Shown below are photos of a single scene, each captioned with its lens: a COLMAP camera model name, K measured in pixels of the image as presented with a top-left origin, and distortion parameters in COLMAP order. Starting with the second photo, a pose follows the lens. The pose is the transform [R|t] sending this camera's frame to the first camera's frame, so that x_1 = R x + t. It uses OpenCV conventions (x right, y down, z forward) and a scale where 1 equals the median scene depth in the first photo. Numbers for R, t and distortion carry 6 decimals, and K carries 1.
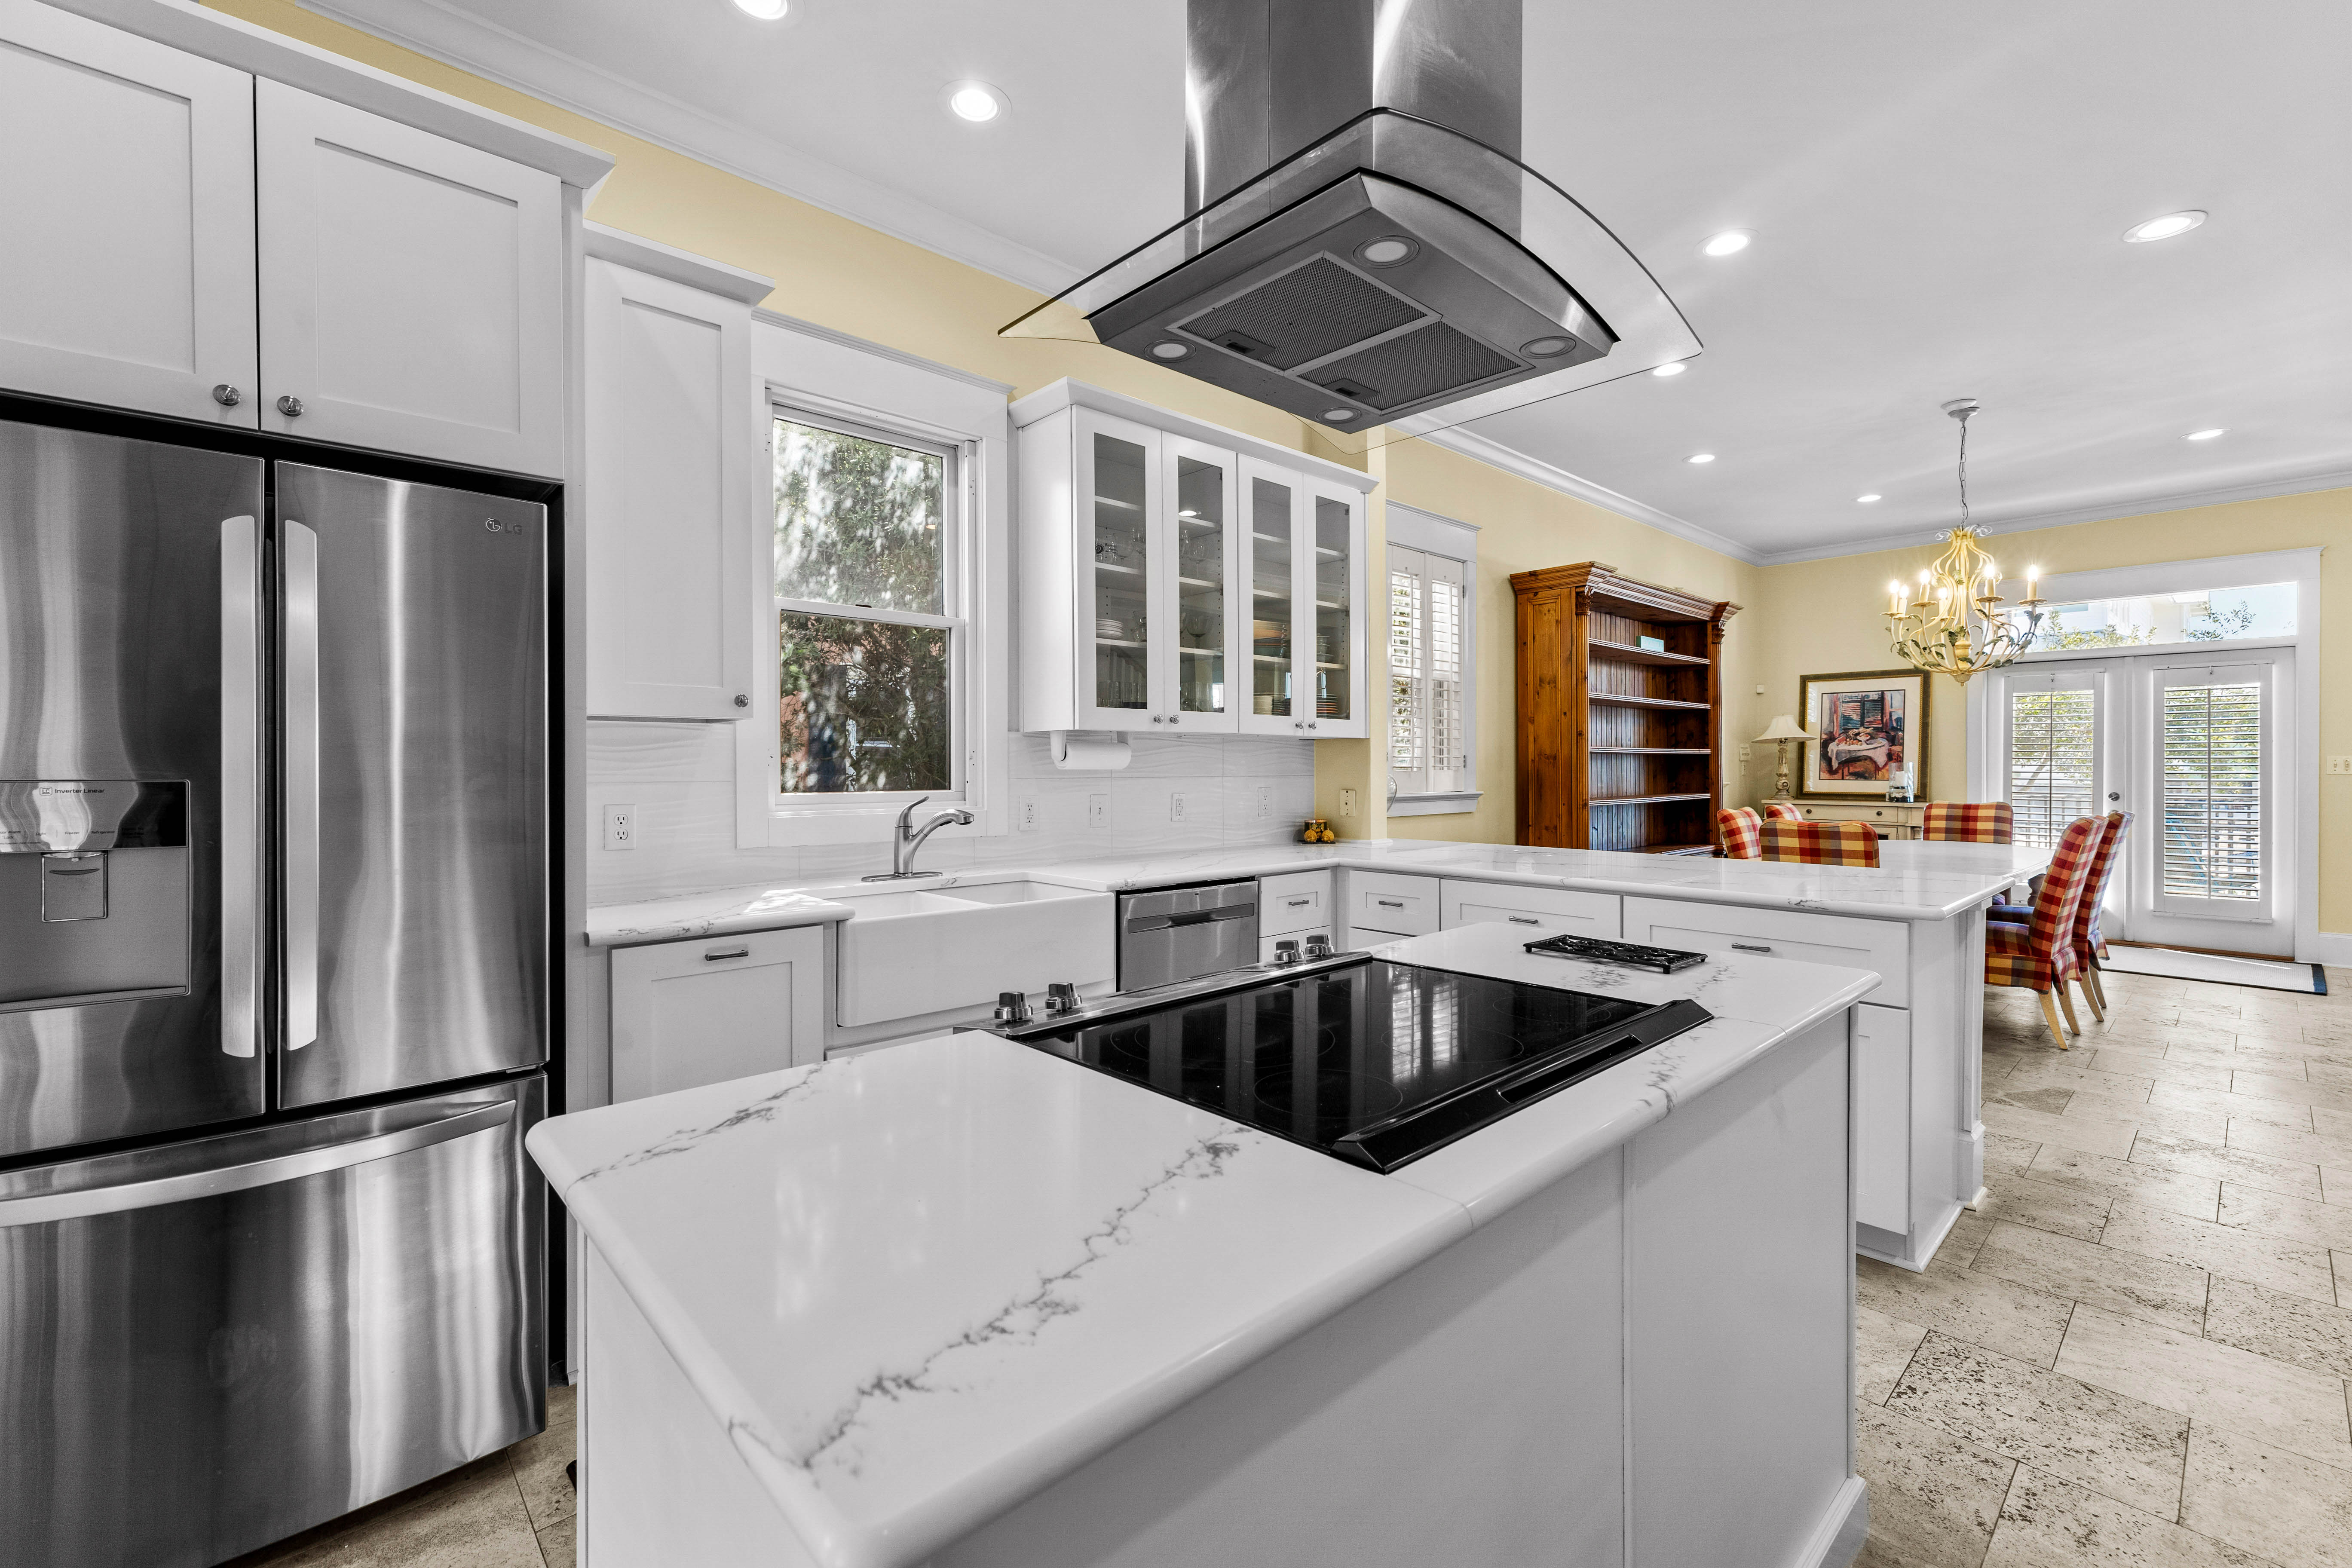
lens RADIAL K [[983.4, 0, 1179.4], [0, 983.4, 772.7], [0, 0, 1]] dist [0.002632, 0.000291]
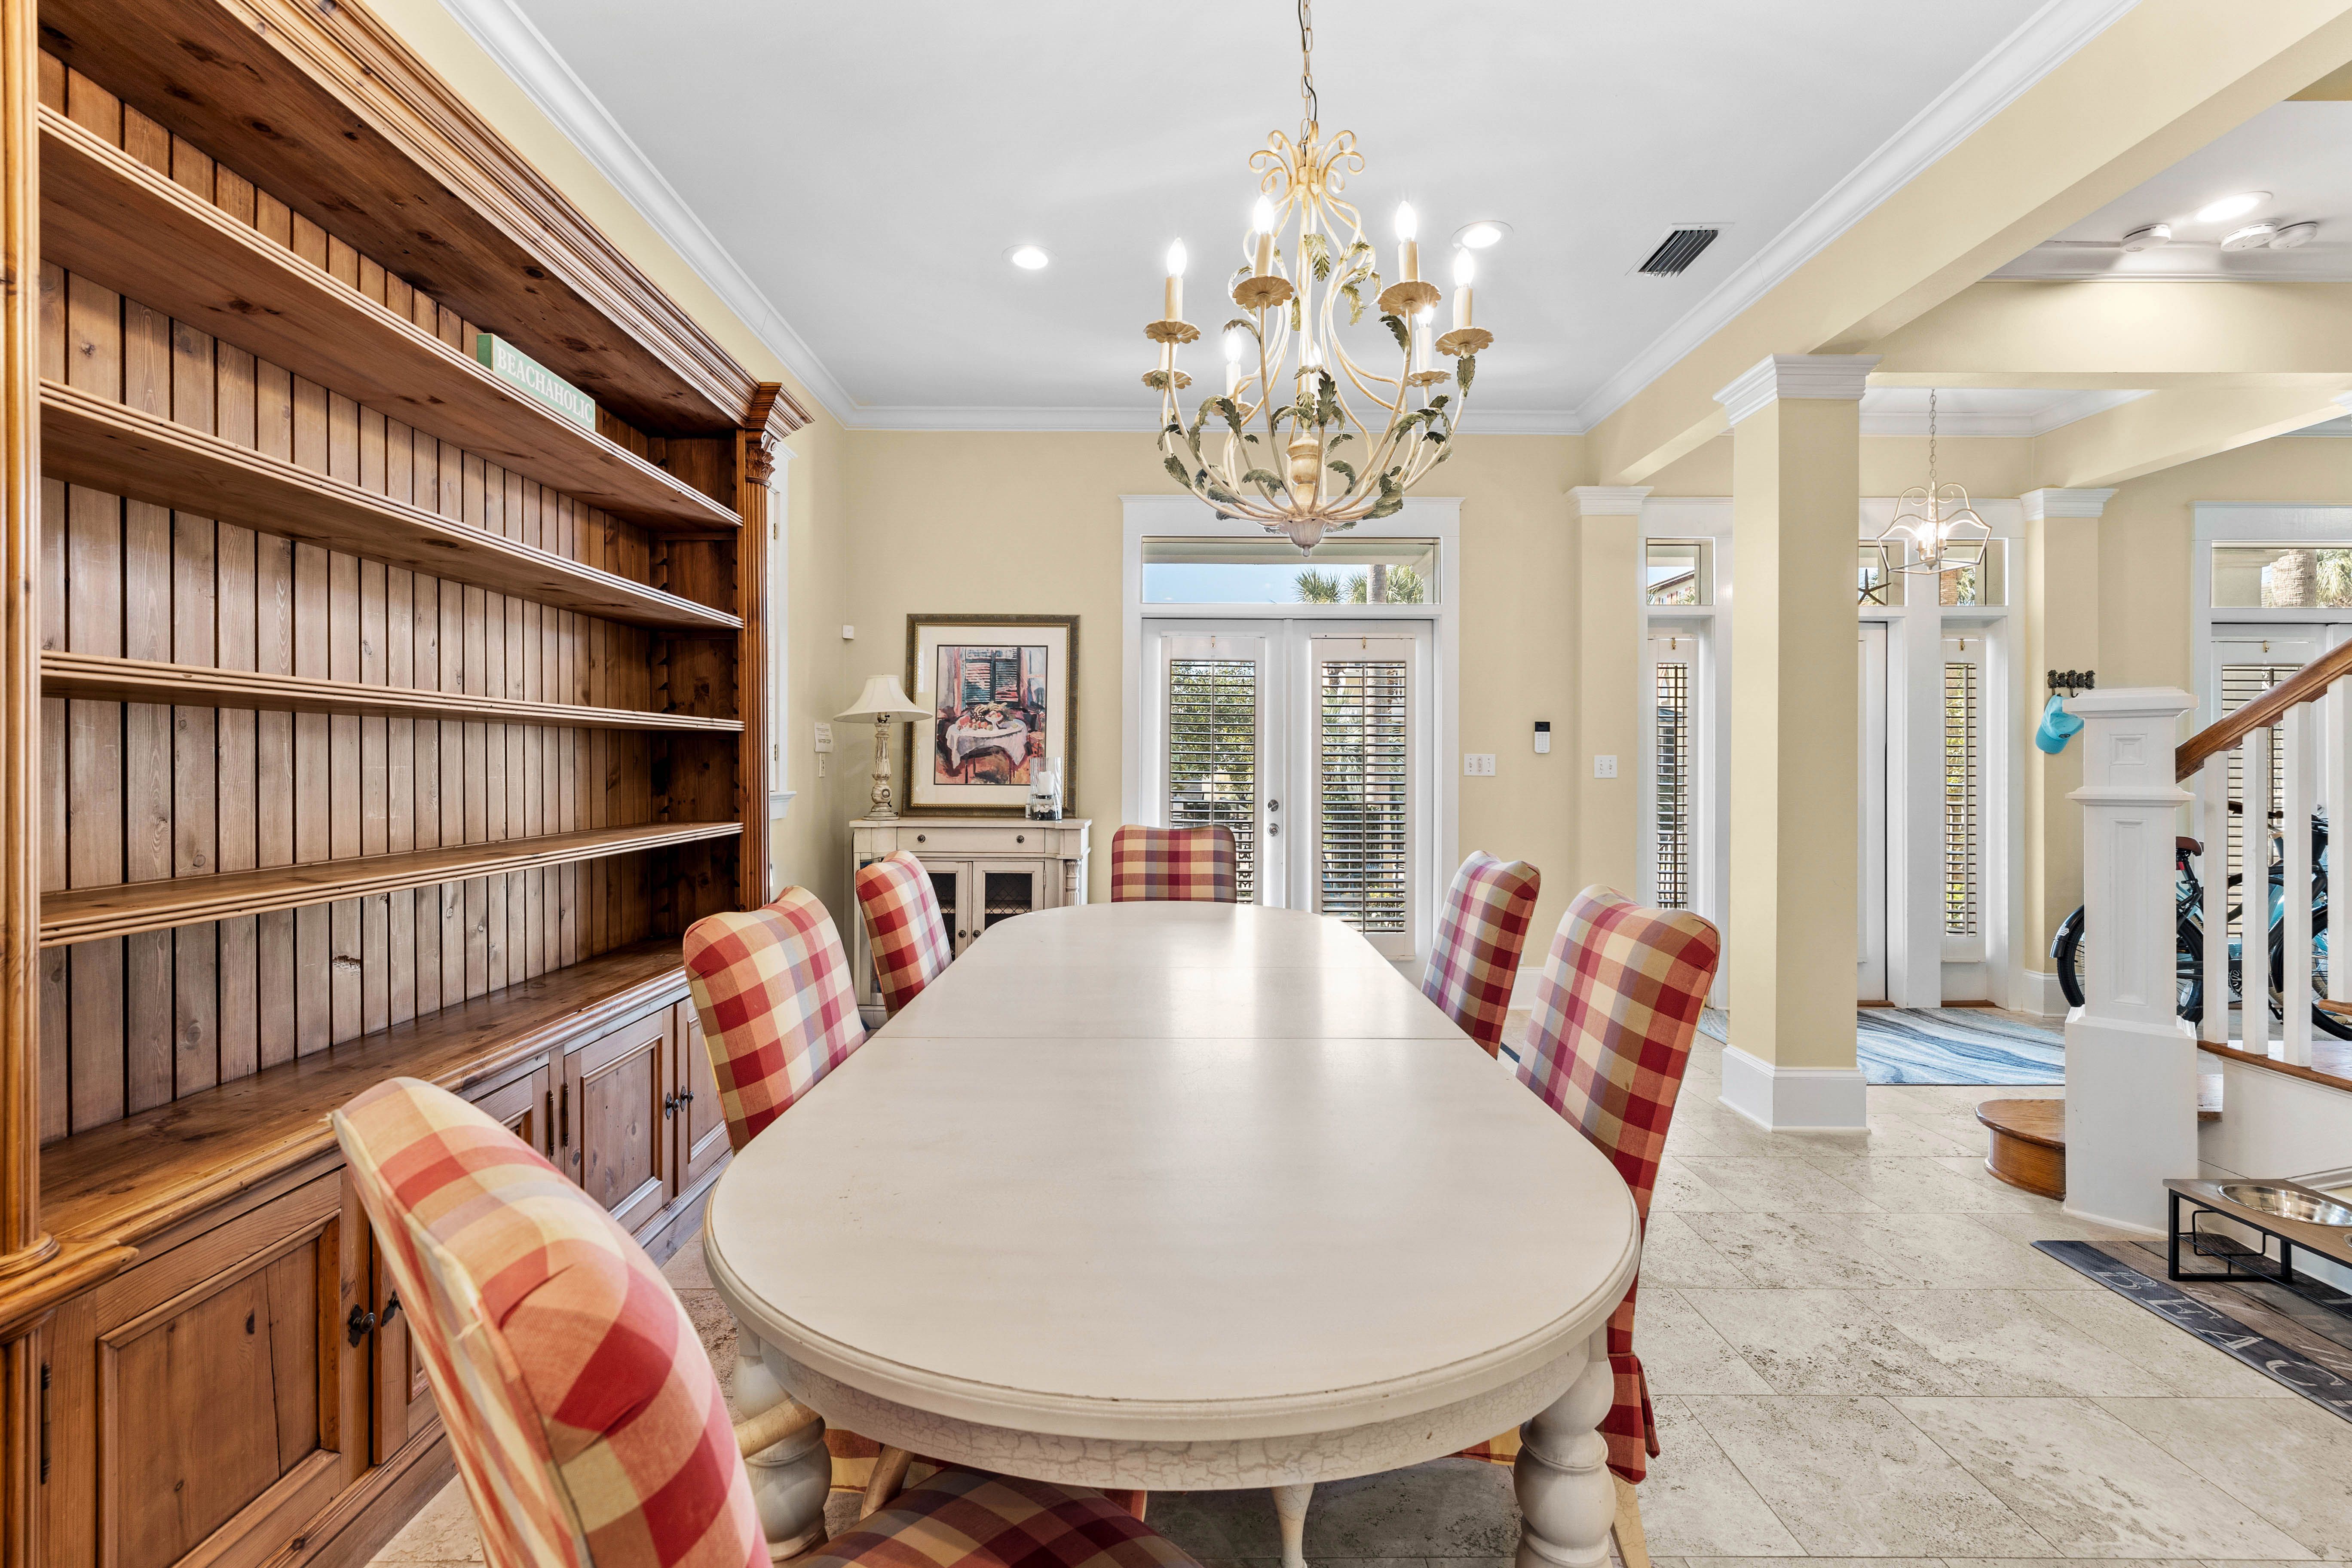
lens RADIAL K [[999.2, 0, 1163.7], [0, 999.2, 762.9], [0, 0, 1]] dist [0.001935, 0.000007]
pose [[0.671981, 0.008450, 0.740520, 0.371175], [-0.002773, 0.999957, -0.008894, -0.001482], [-0.740563, 0.003923, 0.671975, 0.619777]]
